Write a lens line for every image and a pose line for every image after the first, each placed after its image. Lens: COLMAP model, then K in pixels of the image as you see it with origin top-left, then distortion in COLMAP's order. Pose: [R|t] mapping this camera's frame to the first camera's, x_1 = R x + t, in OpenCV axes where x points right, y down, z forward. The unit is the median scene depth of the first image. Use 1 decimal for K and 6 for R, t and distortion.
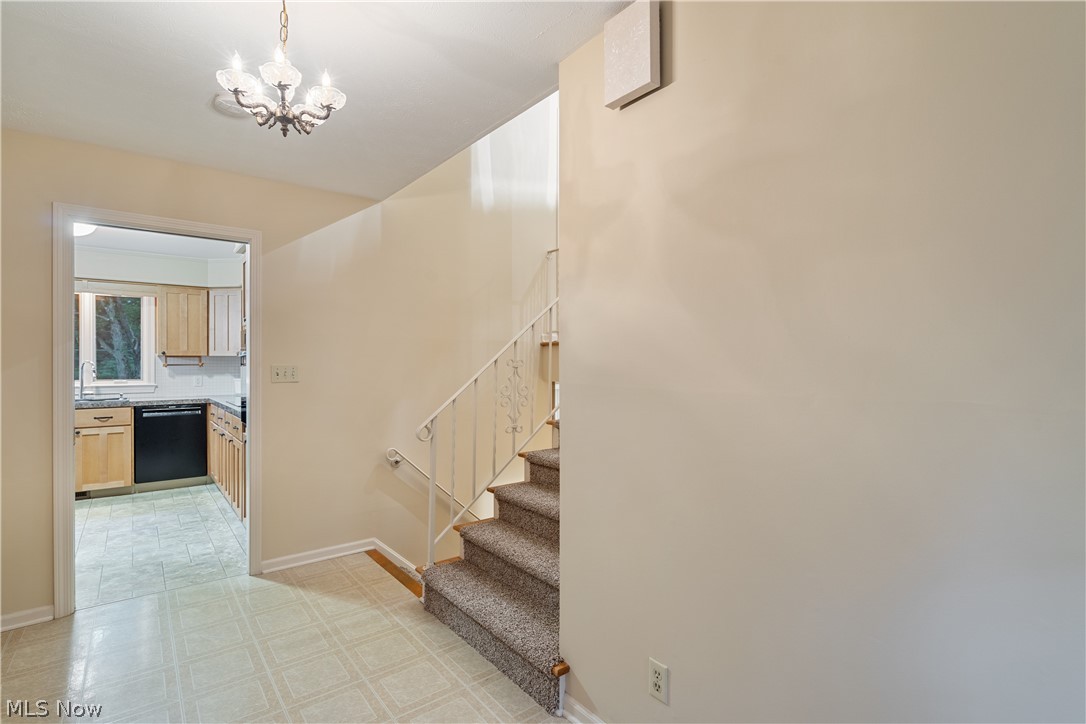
lens RADIAL K [[528.2, 0, 540.4], [0, 528.2, 363.5], [0, 0, 1]] dist [-0.000254, 0.001517]
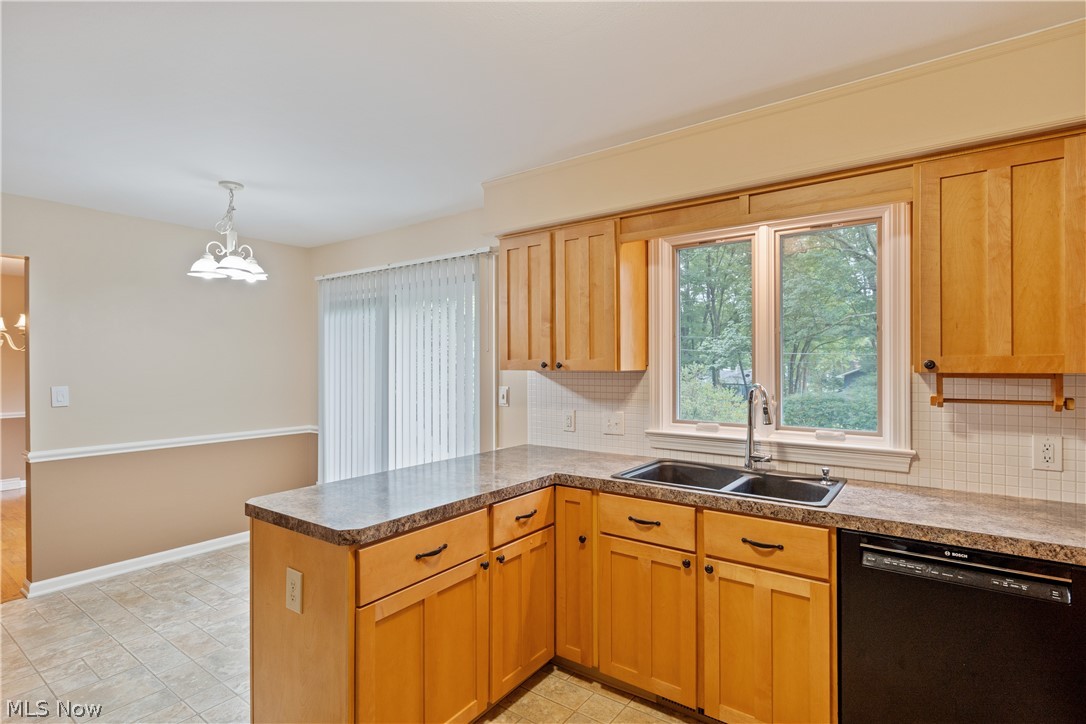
lens RADIAL K [[528.2, 0, 547.2], [0, 528.2, 360.2], [0, 0, 1]] dist [-0.000254, 0.001517]
pose [[0.278860, -0.013974, -0.960230, -0.462605], [-0.006859, 0.999840, -0.016542, -0.015649], [0.960307, 0.011199, 0.278719, 0.676635]]
